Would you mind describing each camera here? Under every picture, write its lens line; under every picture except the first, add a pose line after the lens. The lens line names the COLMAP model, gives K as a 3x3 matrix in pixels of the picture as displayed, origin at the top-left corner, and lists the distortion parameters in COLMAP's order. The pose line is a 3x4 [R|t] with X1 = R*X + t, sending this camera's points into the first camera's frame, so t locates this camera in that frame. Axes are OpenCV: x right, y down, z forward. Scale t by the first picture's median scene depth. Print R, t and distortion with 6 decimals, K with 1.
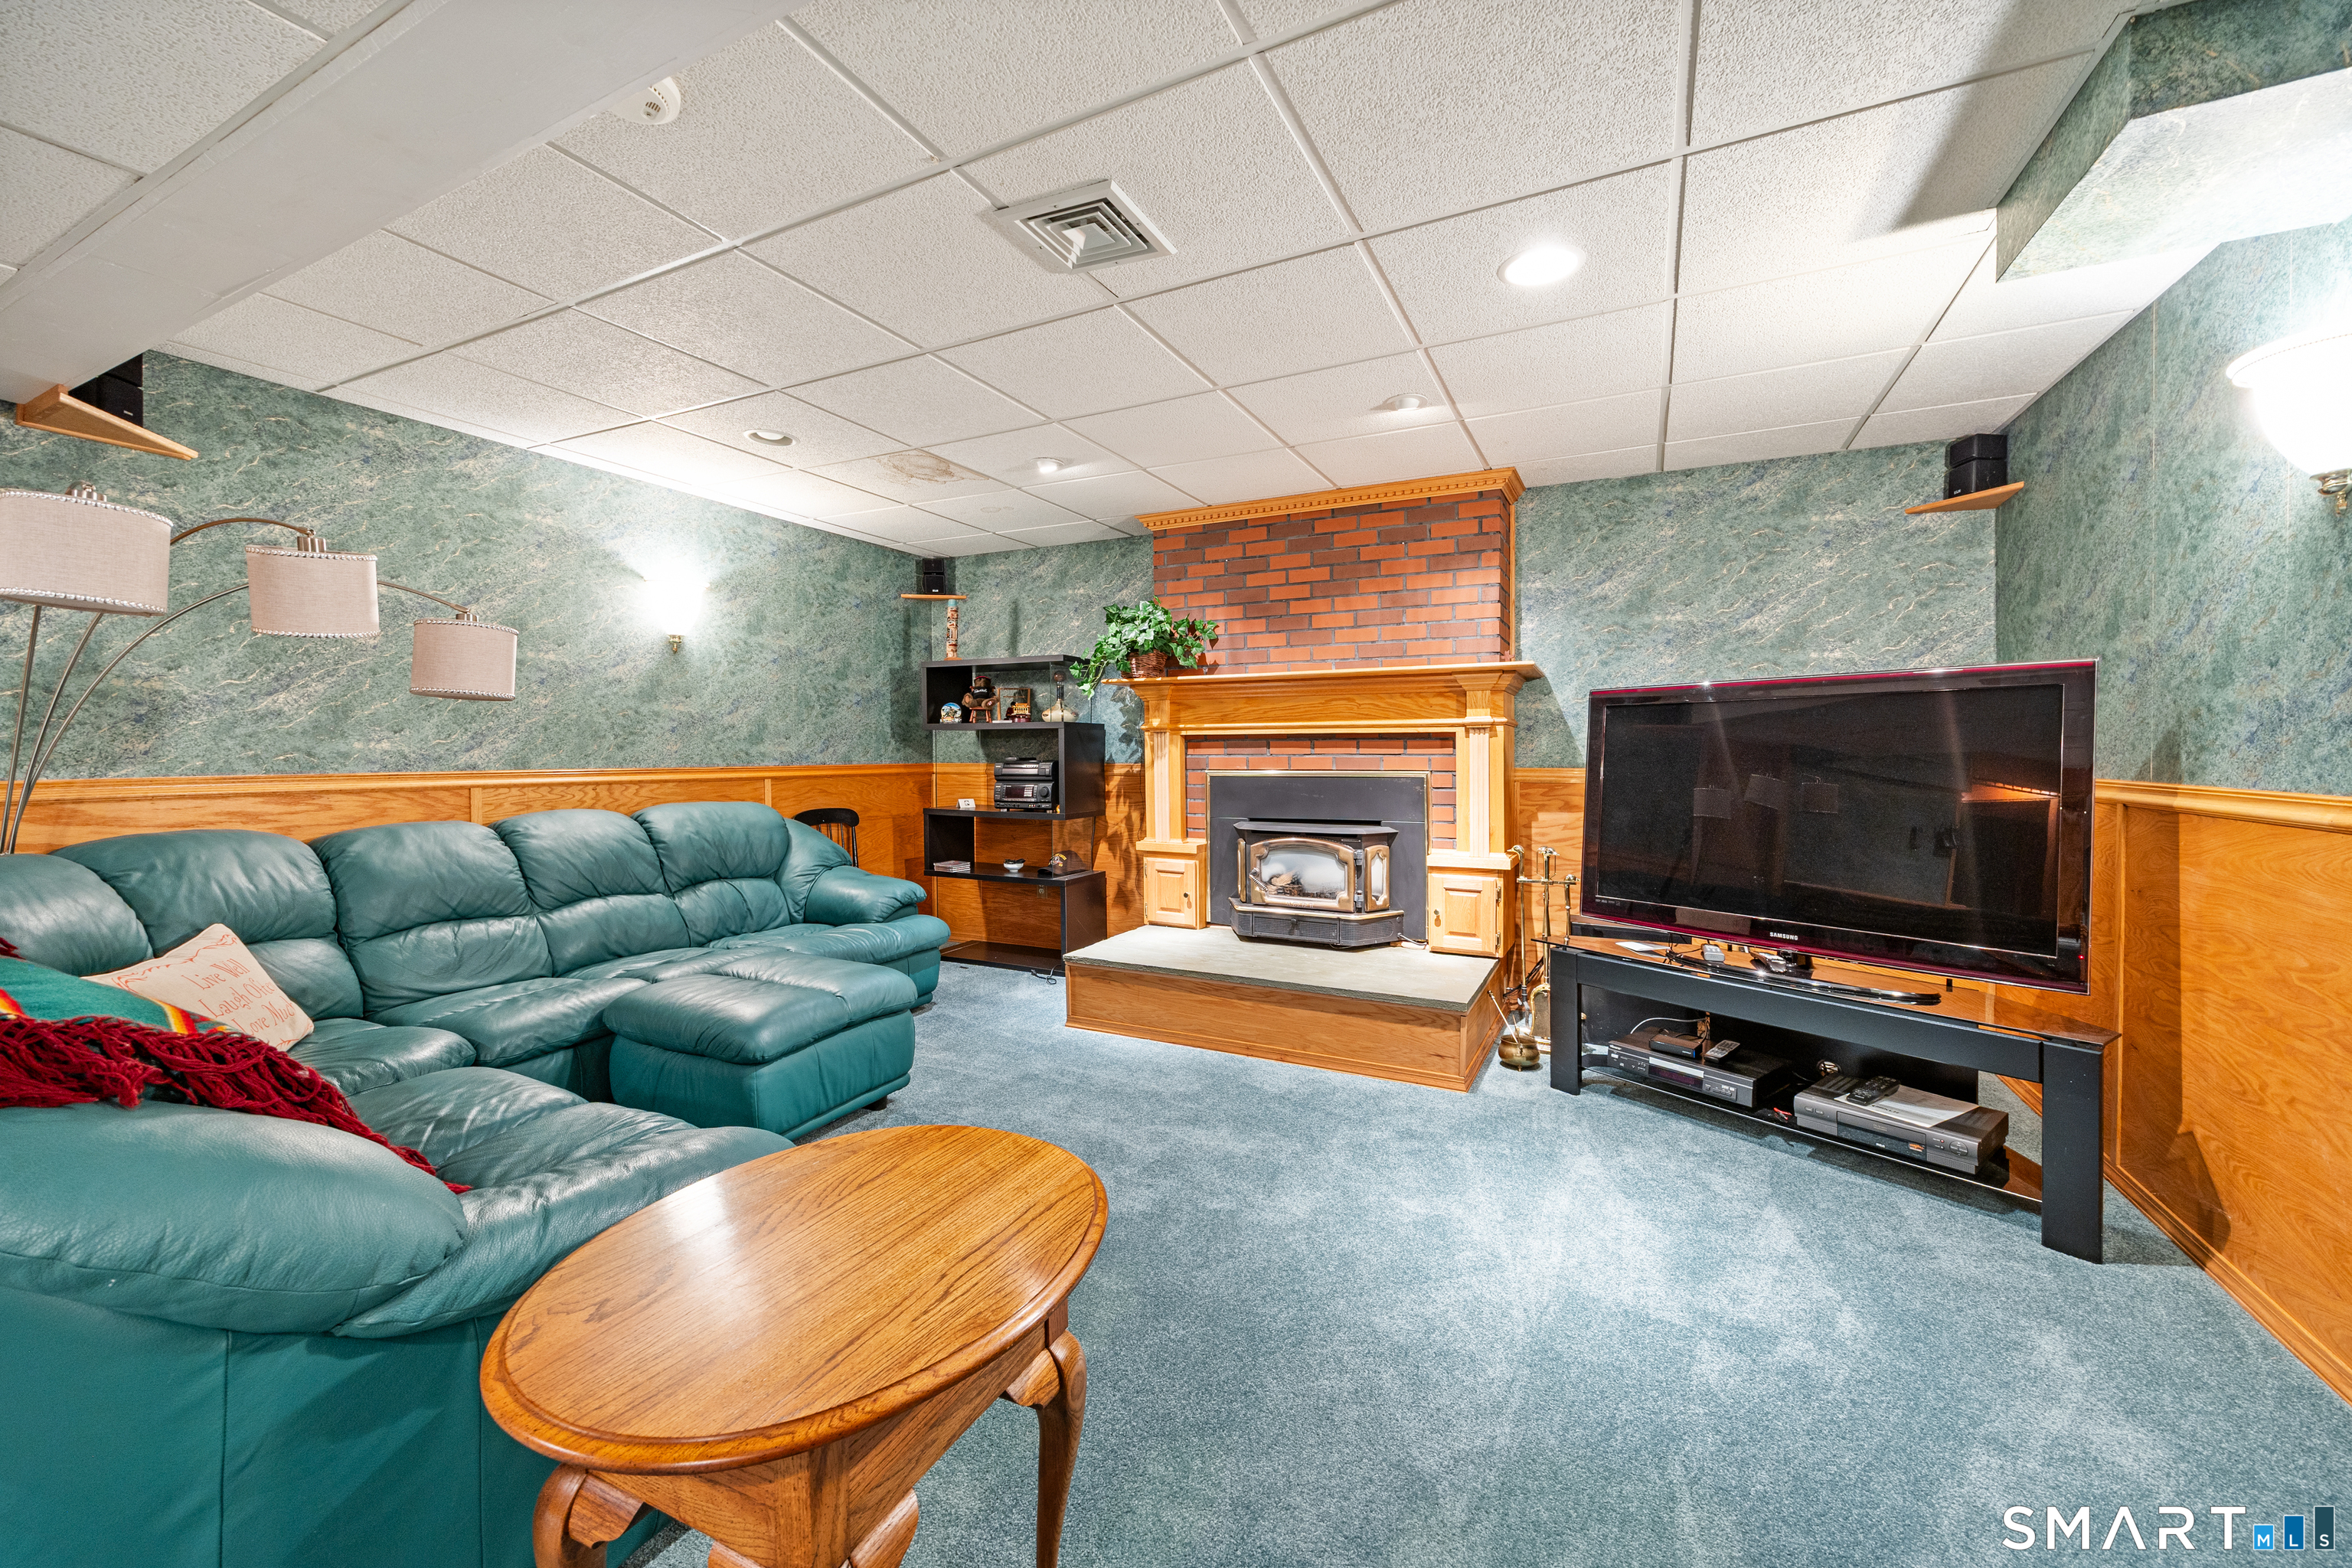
lens RADIAL K [[924.4, 0, 1165.8], [0, 924.4, 739.9], [0, 0, 1]] dist [0.001318, -0.000411]
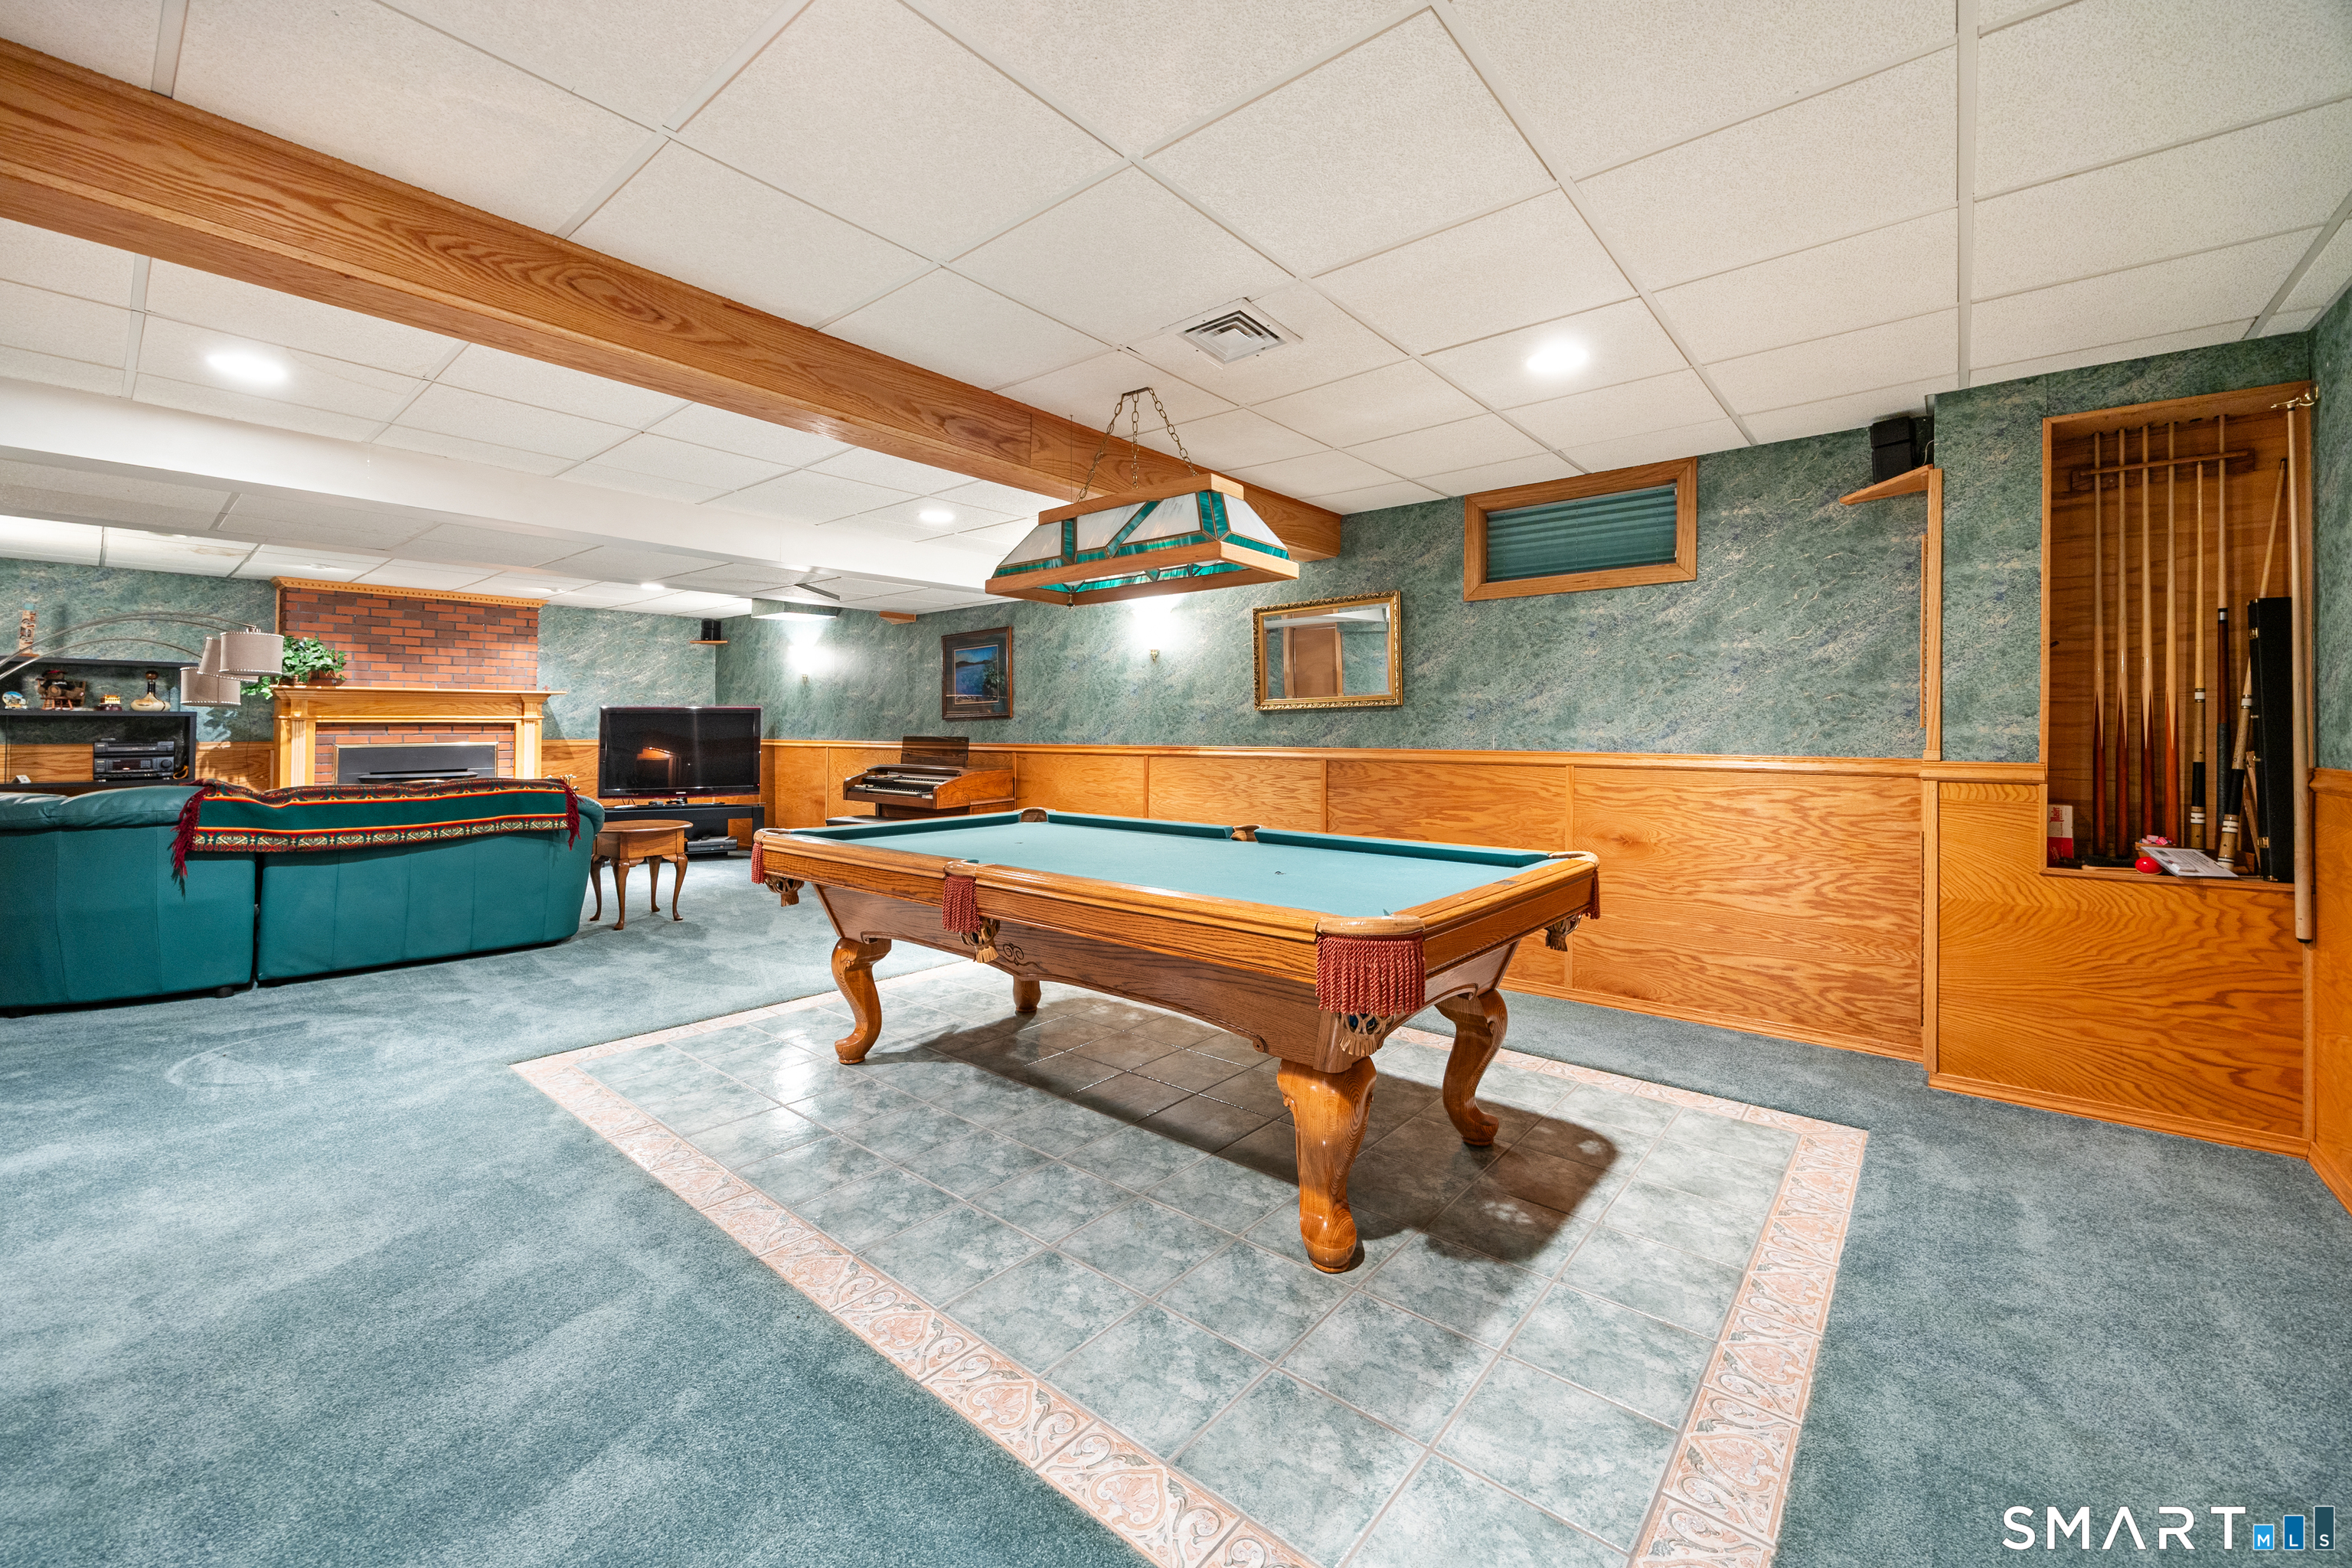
lens RADIAL K [[925.4, 0, 1191.1], [0, 925.4, 734.2], [0, 0, 1]] dist [-0.026835, 0.000354]
pose [[0.208214, -0.007176, 0.978057, -1.272534], [-0.008703, 0.999920, 0.009189, -0.013419], [-0.978045, -0.010425, 0.208135, -0.831961]]
